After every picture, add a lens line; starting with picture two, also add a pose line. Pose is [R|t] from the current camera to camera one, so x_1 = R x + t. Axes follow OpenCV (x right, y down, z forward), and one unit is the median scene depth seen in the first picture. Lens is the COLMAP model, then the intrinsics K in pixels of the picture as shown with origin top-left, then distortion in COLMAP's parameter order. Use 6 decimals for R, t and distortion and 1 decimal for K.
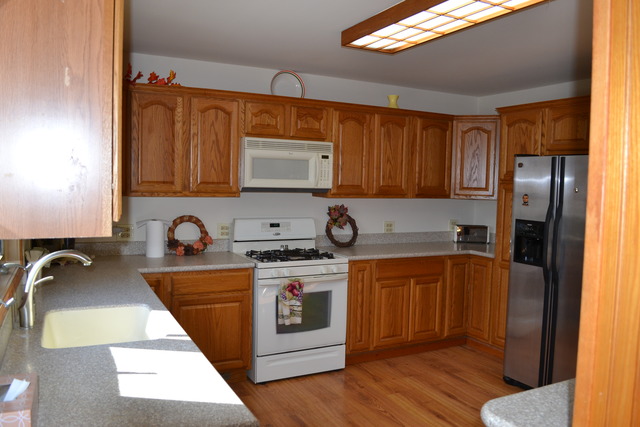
lens RADIAL K [[512.6, 0, 320.0], [0, 512.6, 213.5], [0, 0, 1]] dist [-0.073483, 0.000714]
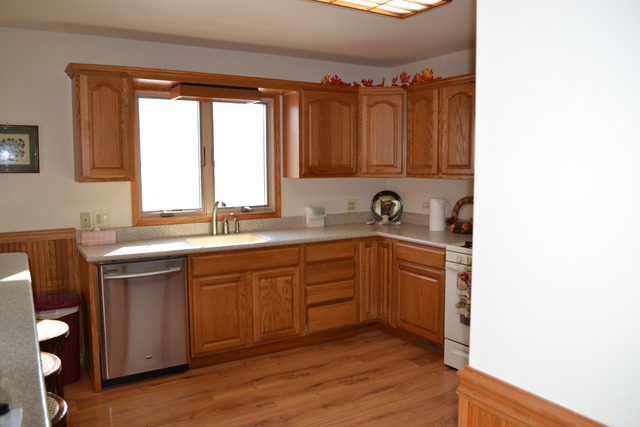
lens RADIAL K [[512.6, 0, 320.0], [0, 512.6, 213.5], [0, 0, 1]] dist [-0.073483, 0.000714]
pose [[0.506764, 0.057921, -0.860137, 1.086272], [-0.034320, 0.998305, 0.047005, -0.003759], [0.861402, 0.005699, 0.507892, 0.459884]]
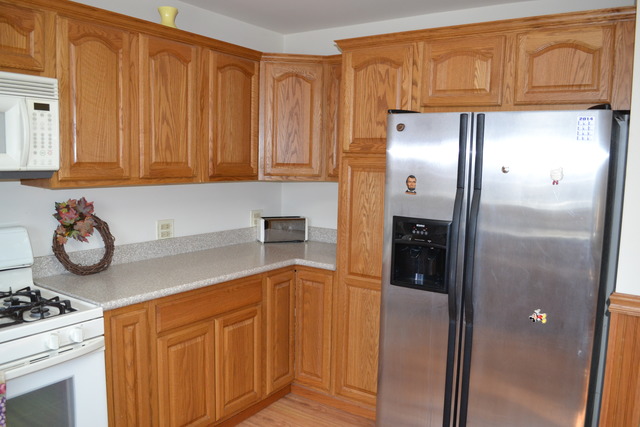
lens RADIAL K [[512.6, 0, 320.0], [0, 512.6, 213.5], [0, 0, 1]] dist [-0.073483, 0.000714]
pose [[0.881968, -0.054260, 0.468176, 0.014411], [0.029357, 0.997747, 0.060331, -0.026222], [-0.470395, -0.039466, 0.881573, 0.406123]]
